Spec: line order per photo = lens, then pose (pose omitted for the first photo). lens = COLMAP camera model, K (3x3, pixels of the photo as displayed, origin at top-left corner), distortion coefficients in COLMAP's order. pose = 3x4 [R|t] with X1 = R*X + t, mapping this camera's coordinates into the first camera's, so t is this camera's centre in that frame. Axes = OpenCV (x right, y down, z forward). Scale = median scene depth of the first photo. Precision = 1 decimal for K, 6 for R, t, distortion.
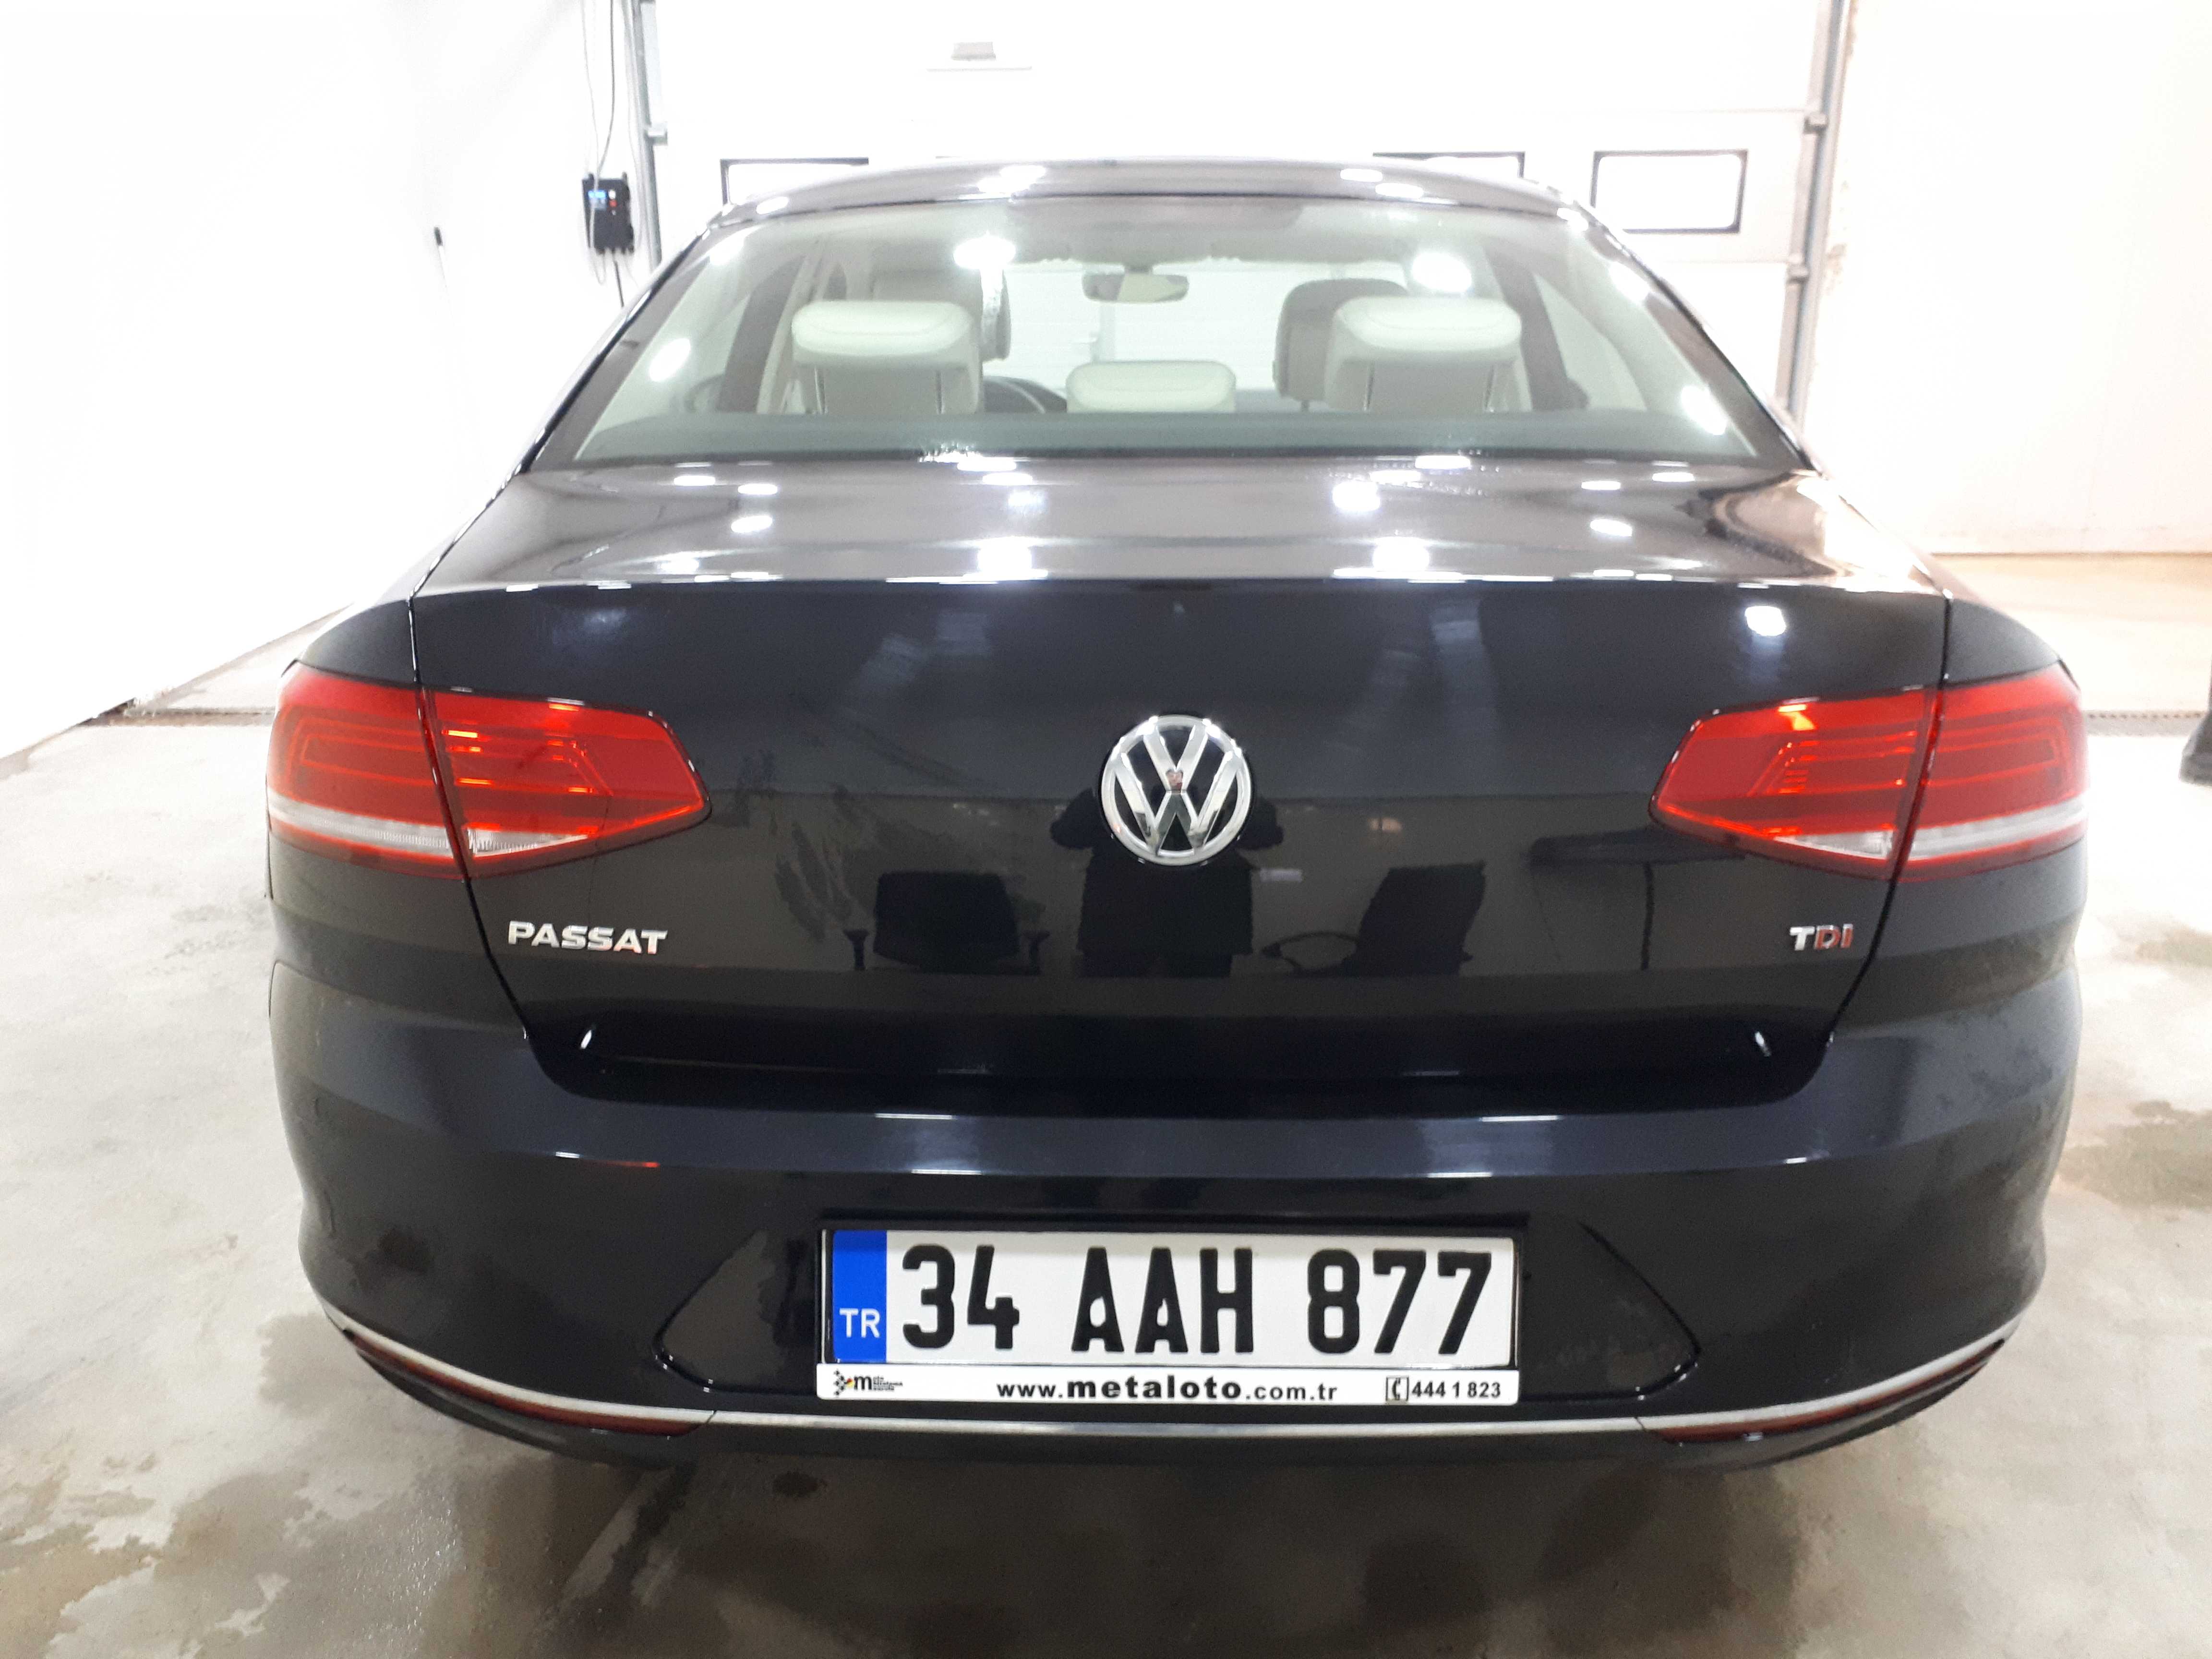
lens RADIAL K [[1683.9, 0, 1106.0], [0, 1683.9, 829.5], [0, 0, 1]] dist [0.126129, -0.257946]
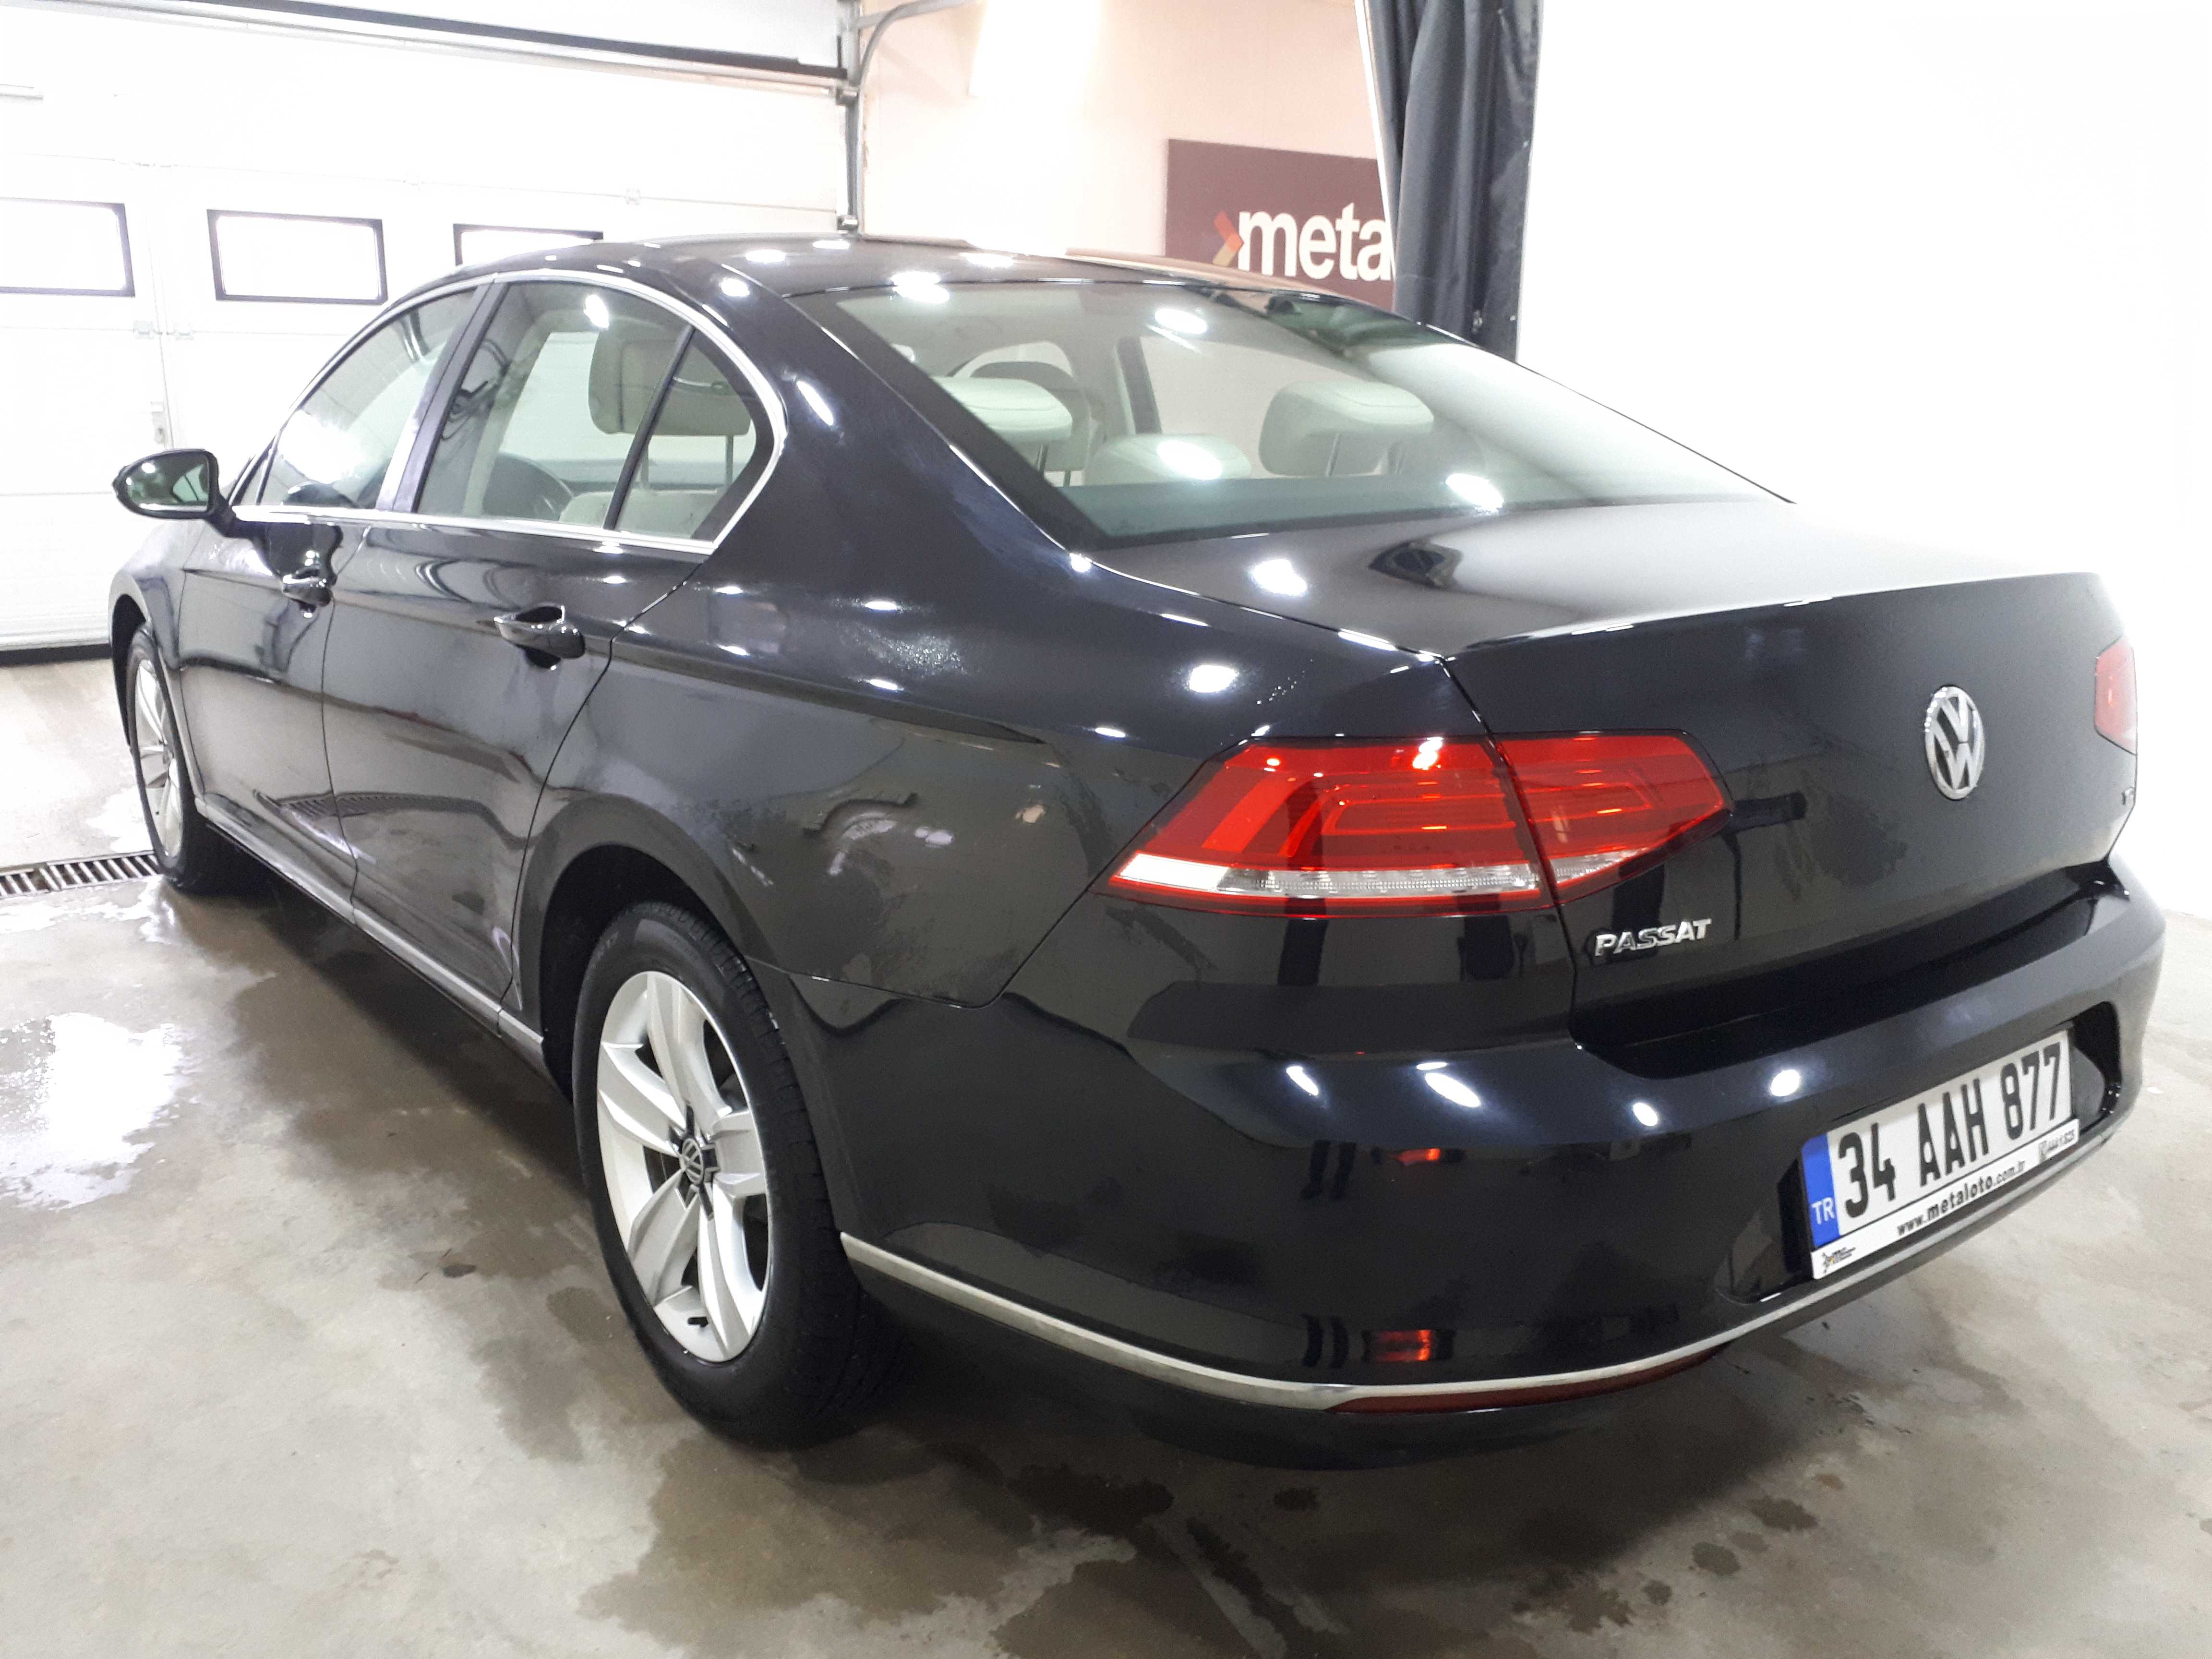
lens RADIAL K [[1683.9, 0, 1106.0], [0, 1683.9, 829.5], [0, 0, 1]] dist [0.126129, -0.257946]
pose [[0.790604, -0.138254, 0.596515, -1.254034], [0.162522, 0.986616, 0.013266, -0.080855], [-0.590365, 0.086459, 0.802492, 0.296306]]
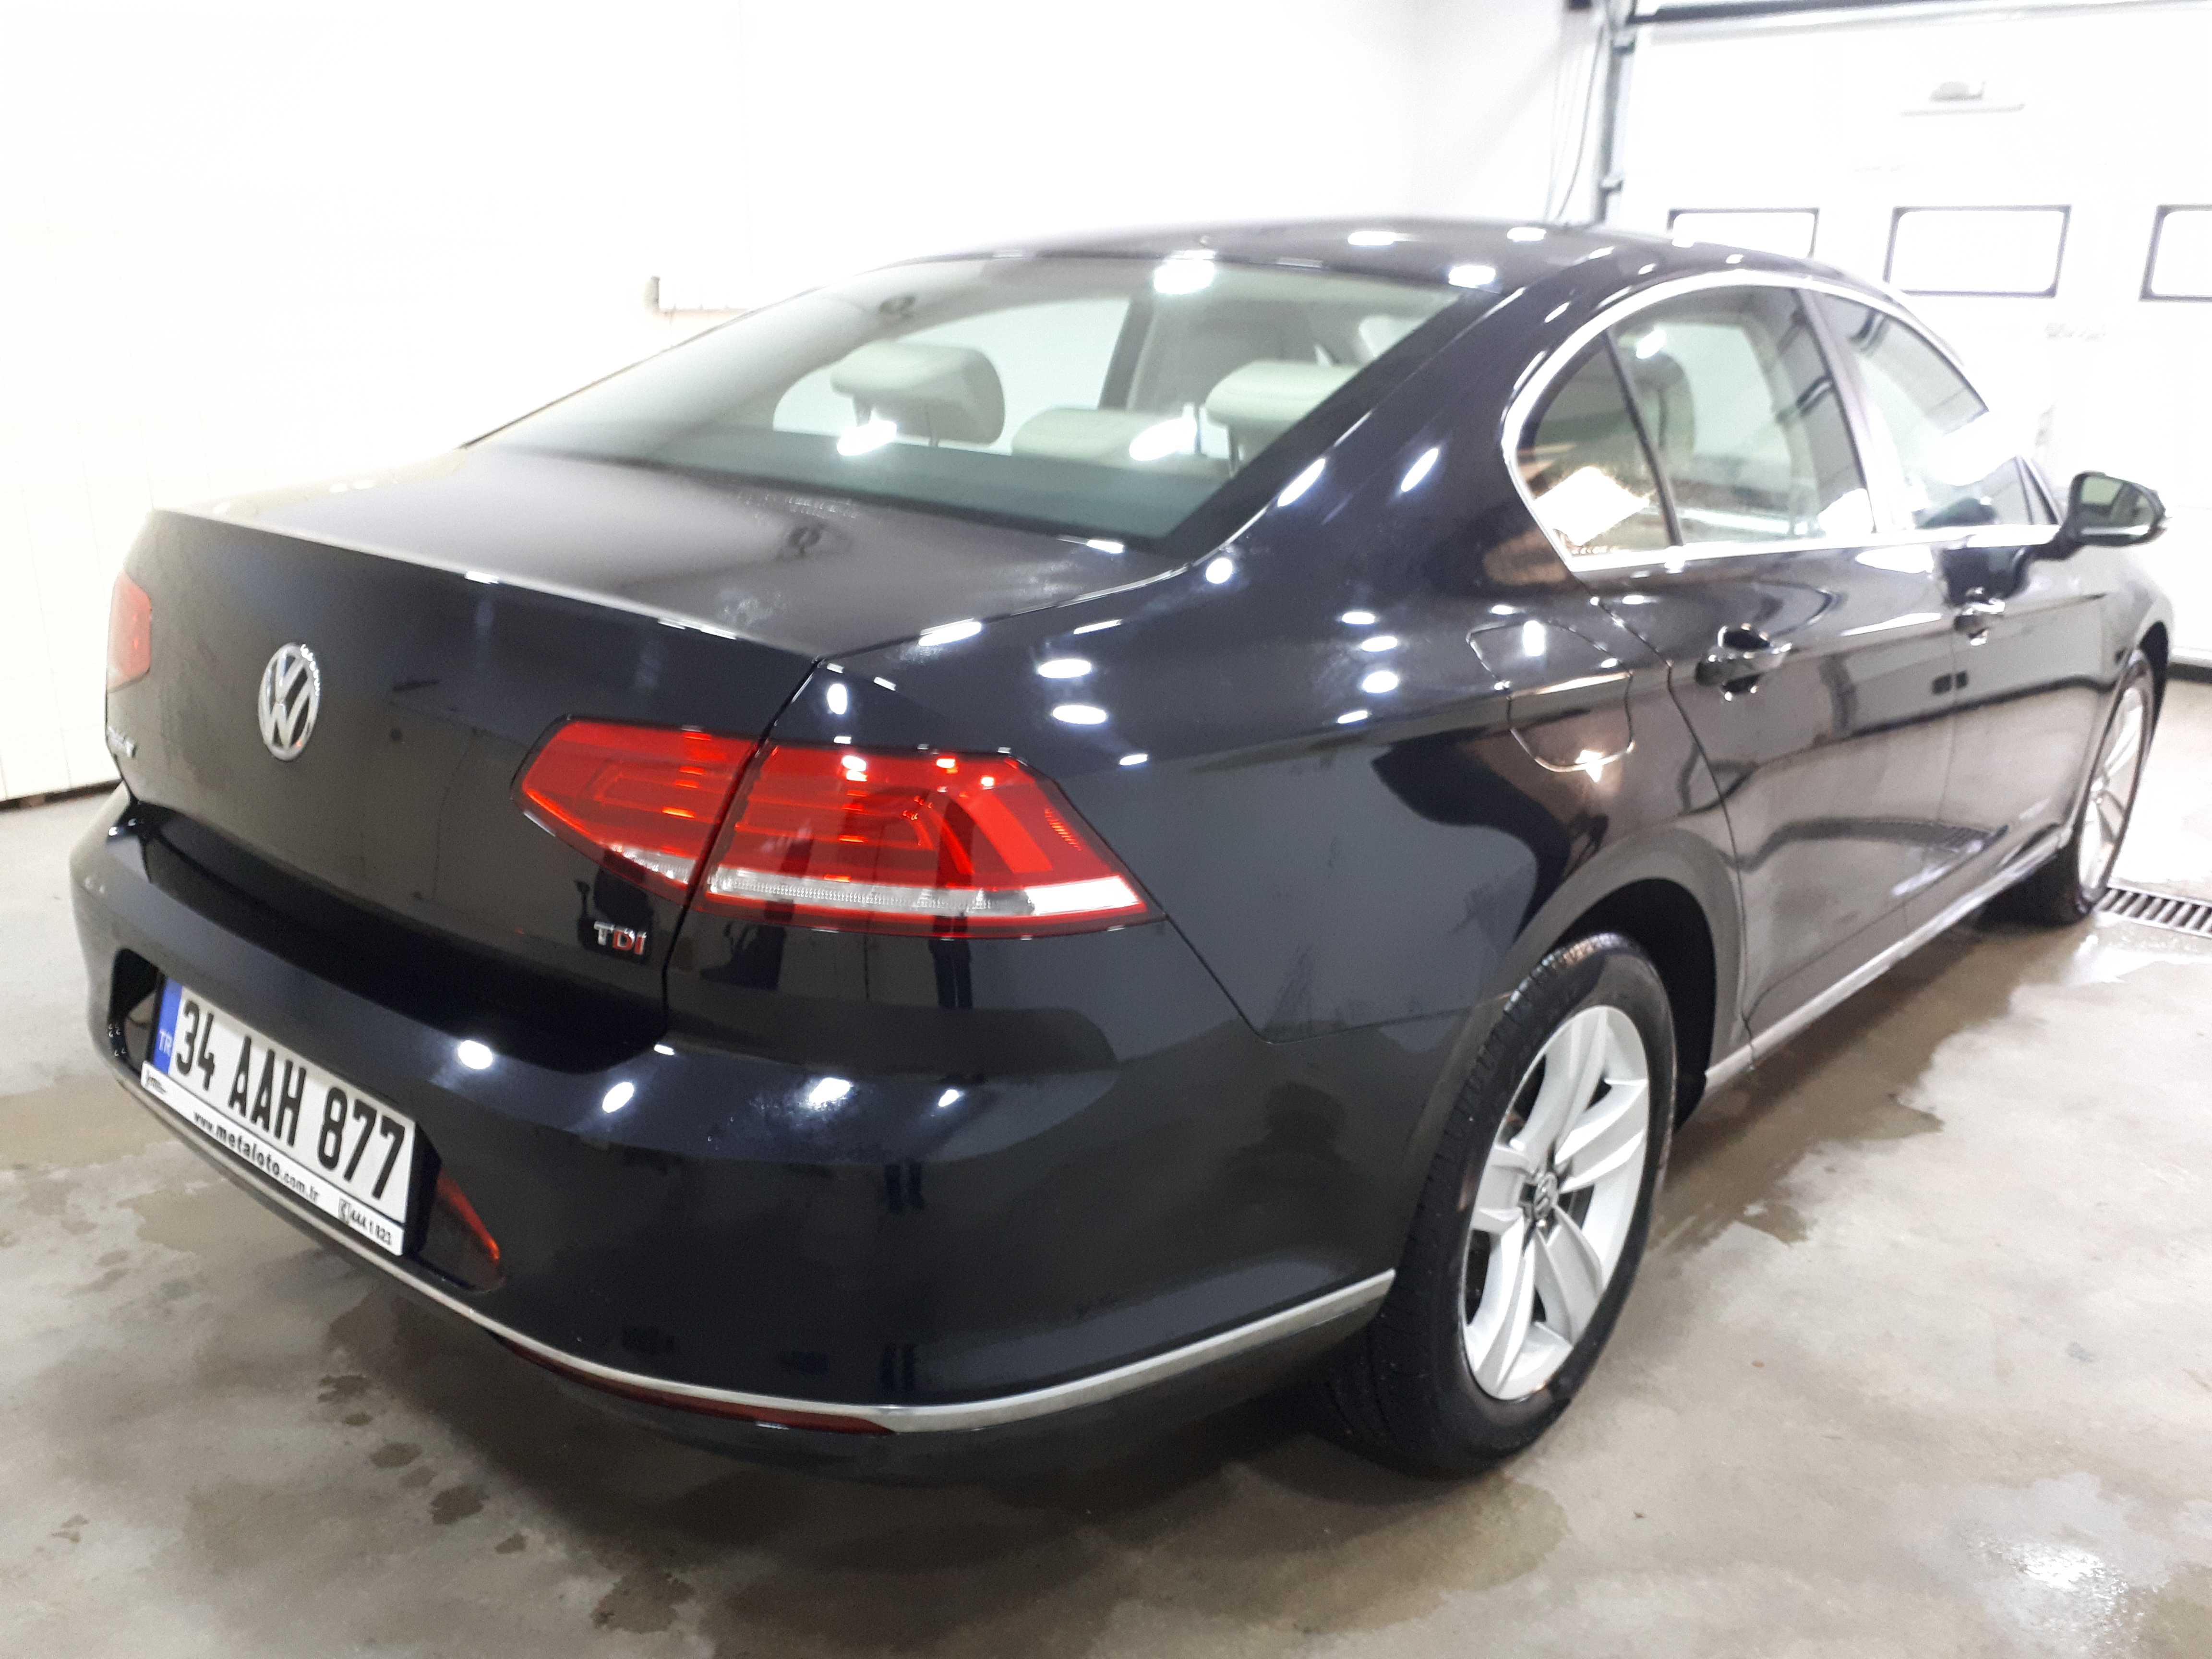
lens RADIAL K [[1734.7, 0, 1106.0], [0, 1734.7, 829.5], [0, 0, 1]] dist [-0.011154, -0.000193]
pose [[0.783585, 0.203453, -0.587027, 1.294457], [-0.219411, 0.974599, 0.044900, -0.123087], [0.581251, 0.093617, 0.808321, 0.272035]]
